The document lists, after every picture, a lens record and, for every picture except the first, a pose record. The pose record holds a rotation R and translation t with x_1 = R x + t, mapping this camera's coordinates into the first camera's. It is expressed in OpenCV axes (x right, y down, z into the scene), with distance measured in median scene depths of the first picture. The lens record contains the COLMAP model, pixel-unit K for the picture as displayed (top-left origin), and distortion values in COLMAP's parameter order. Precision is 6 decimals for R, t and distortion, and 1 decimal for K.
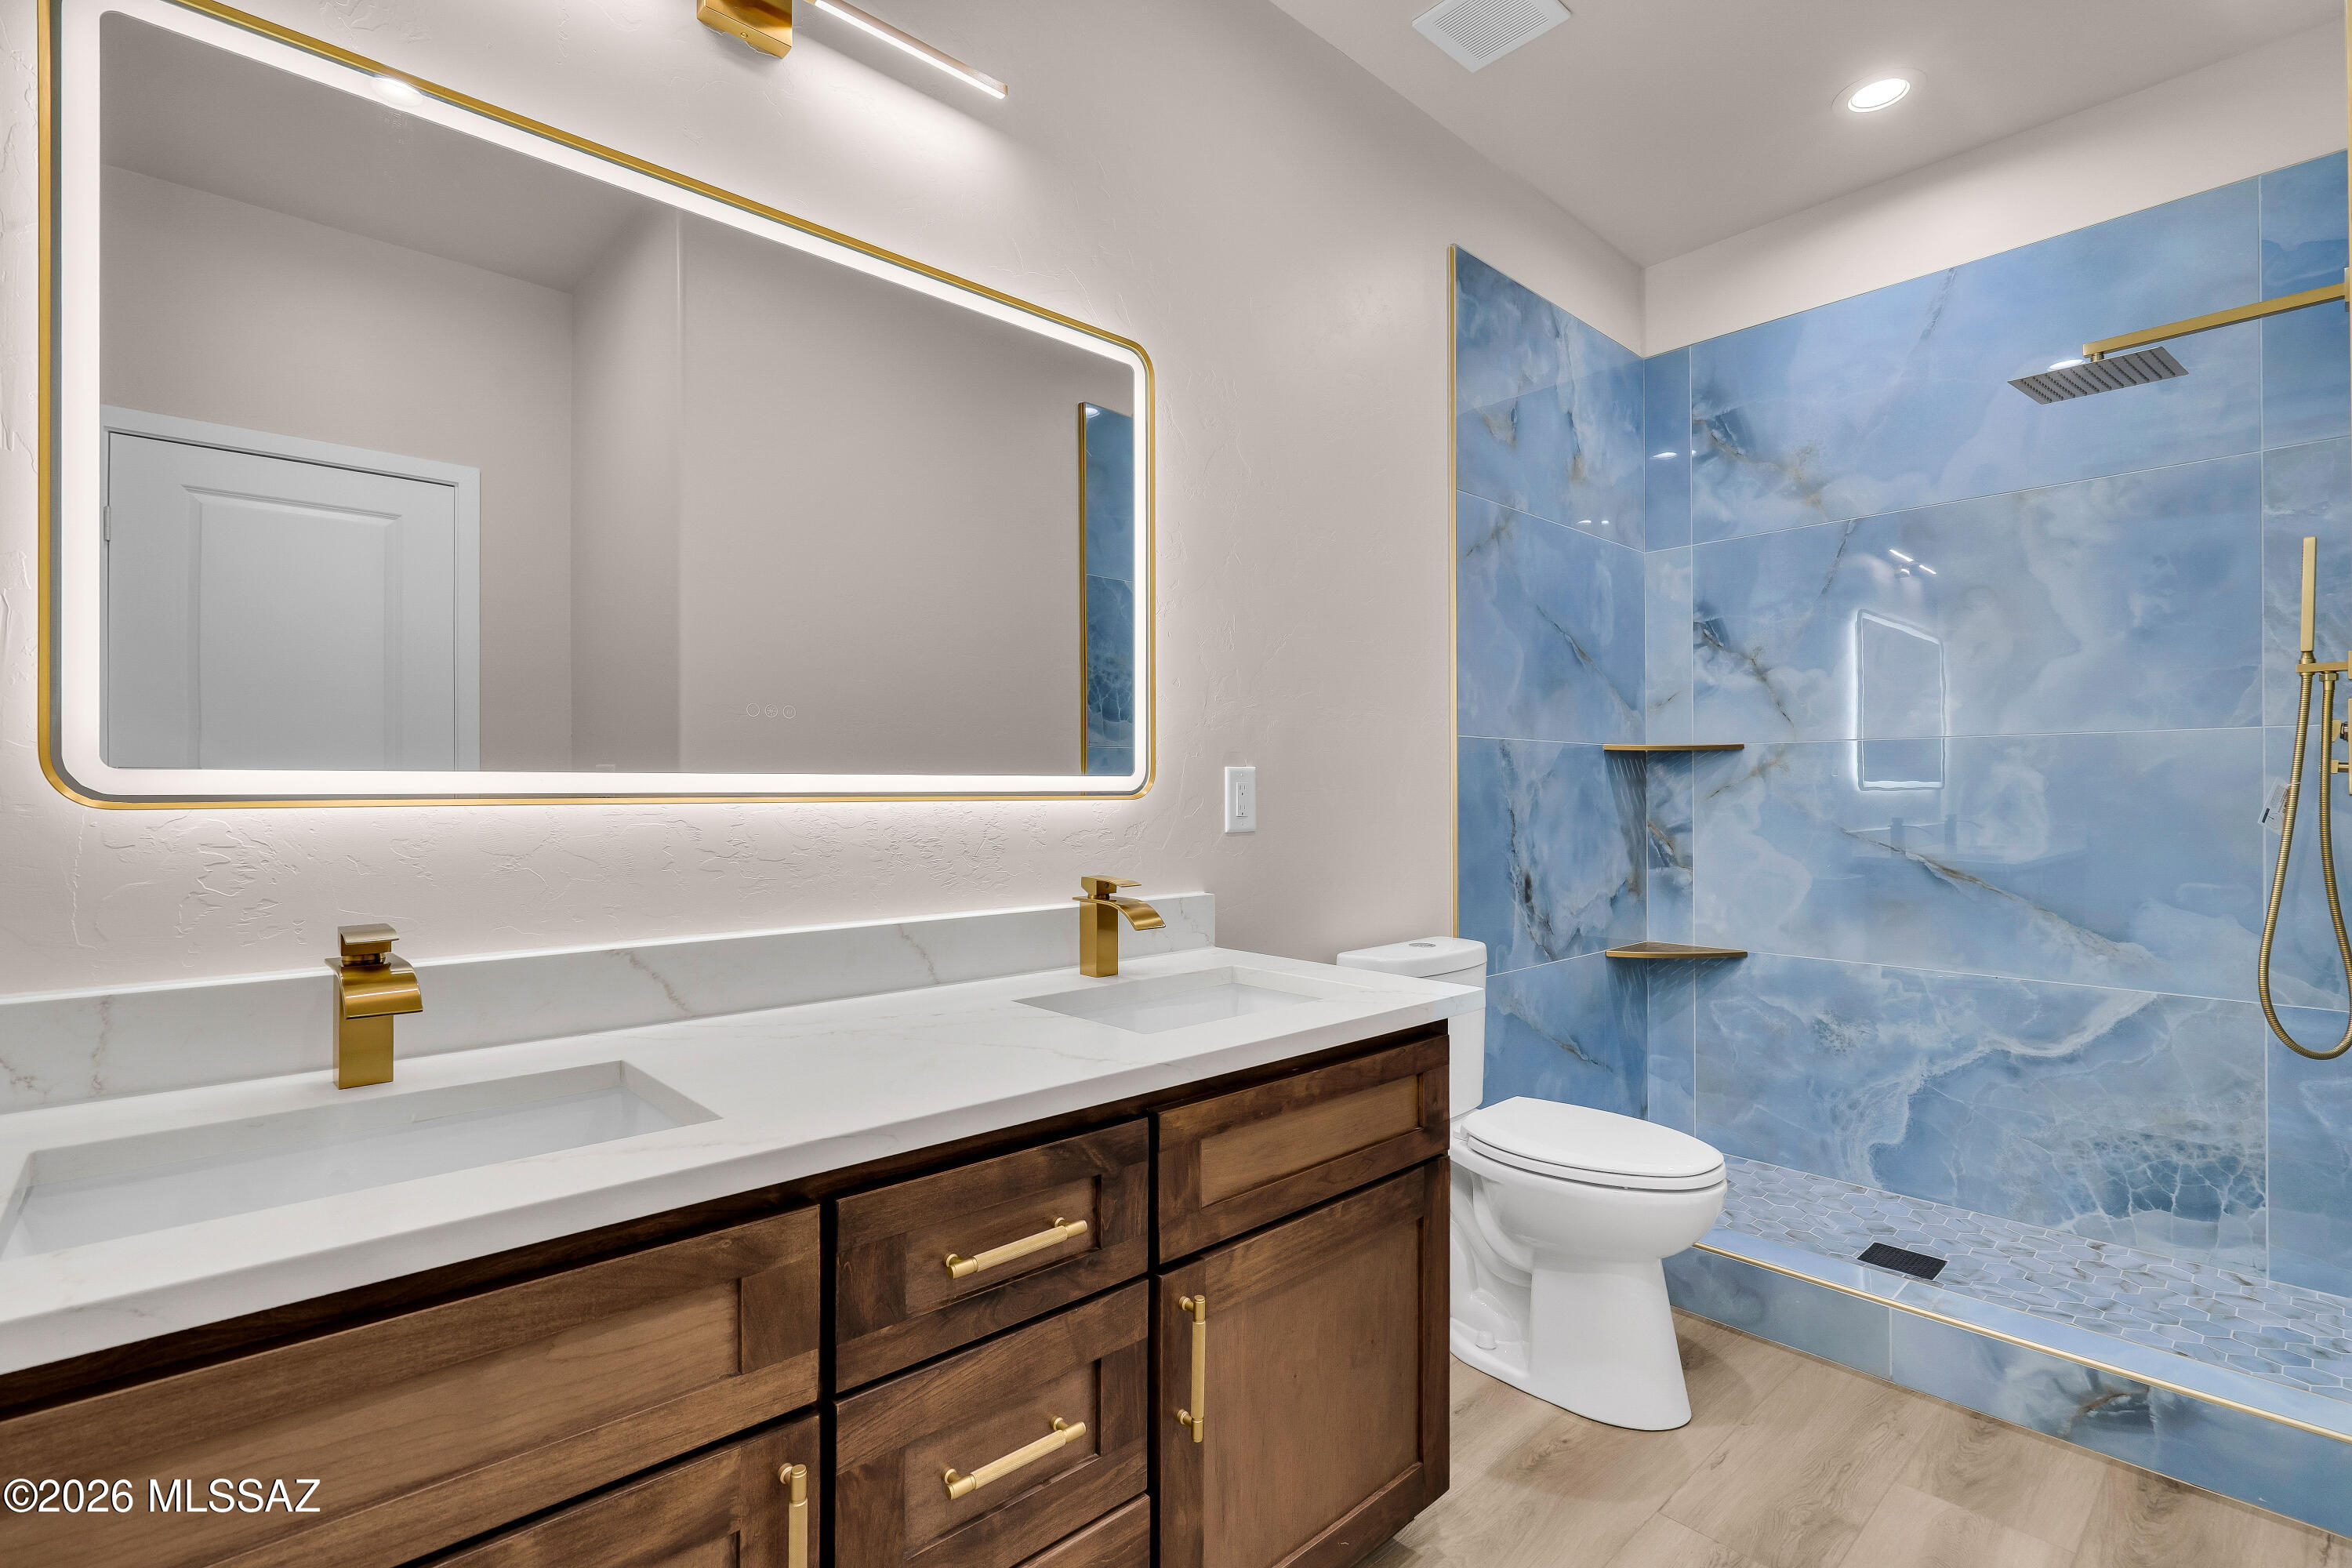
lens RADIAL K [[1076.4, 0, 1164.3], [0, 1076.4, 796.9], [0, 0, 1]] dist [-0.004612, 0.000361]
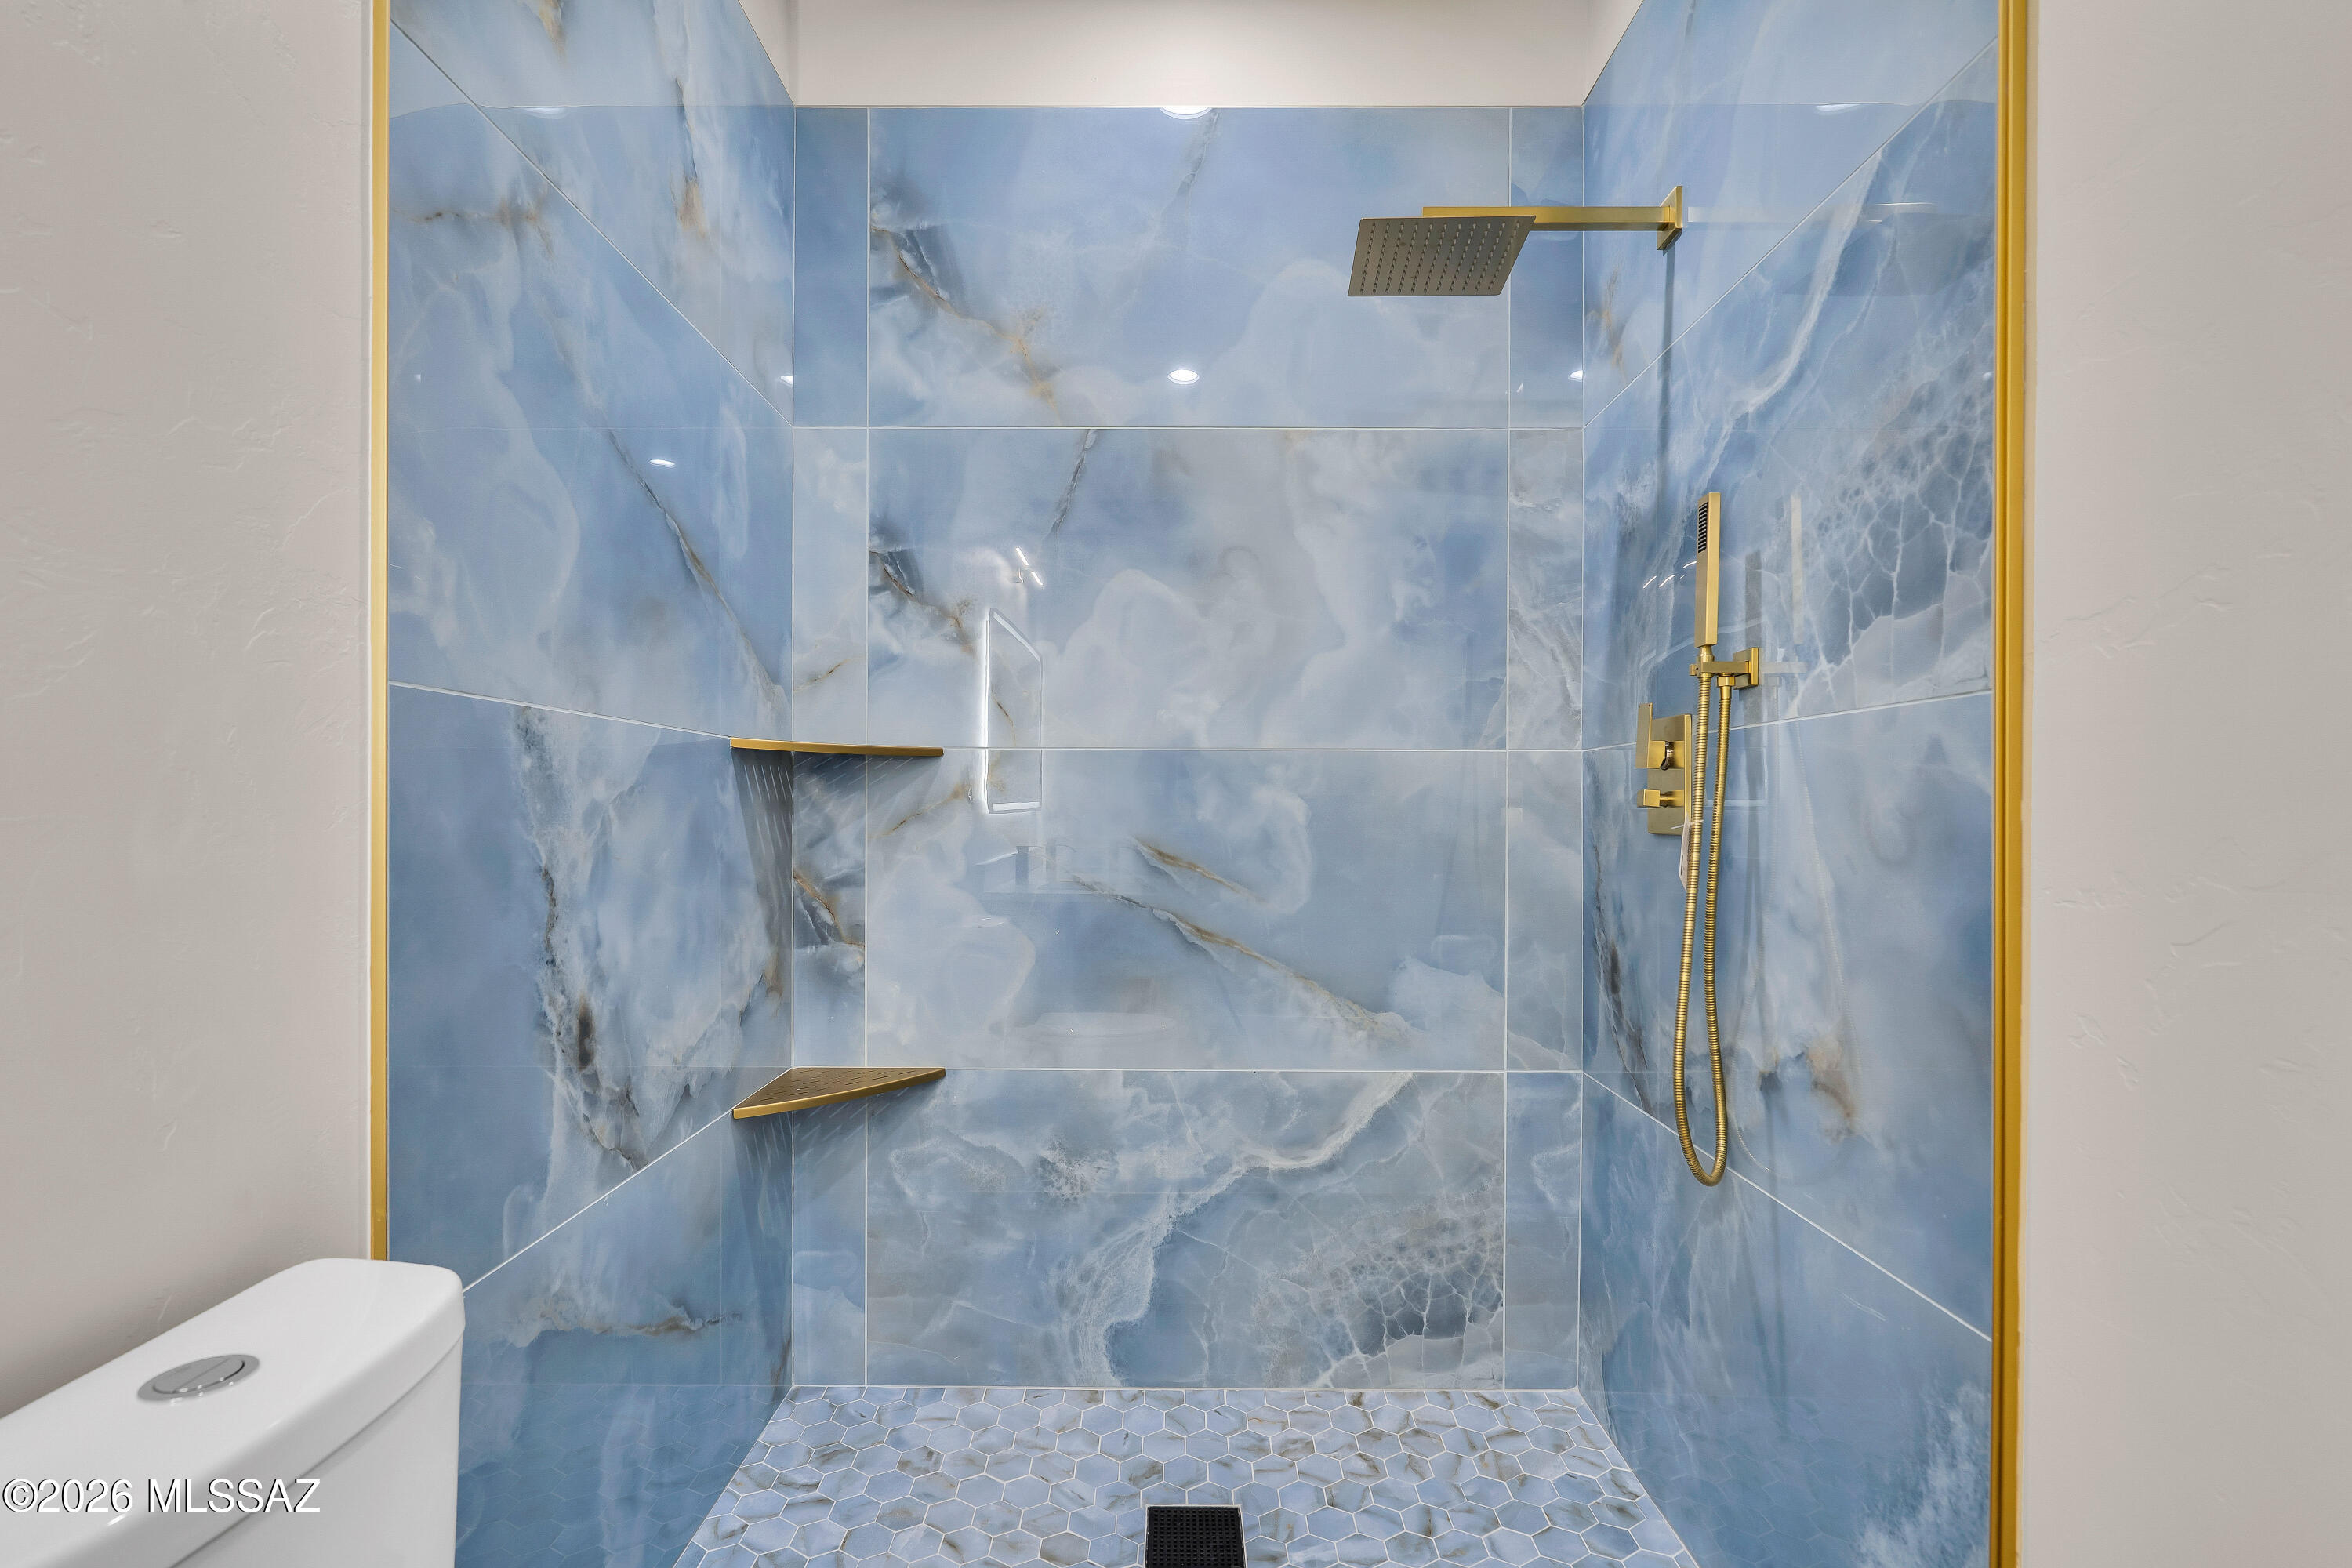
lens RADIAL K [[1076.4, 0, 1160.7], [0, 1076.4, 807.7], [0, 0, 1]] dist [-0.004612, 0.000361]
pose [[0.678243, 0.006840, 0.734805, 0.171537], [-0.002649, 0.999973, -0.006863, -0.010670], [-0.734833, 0.002708, 0.678243, 0.522192]]
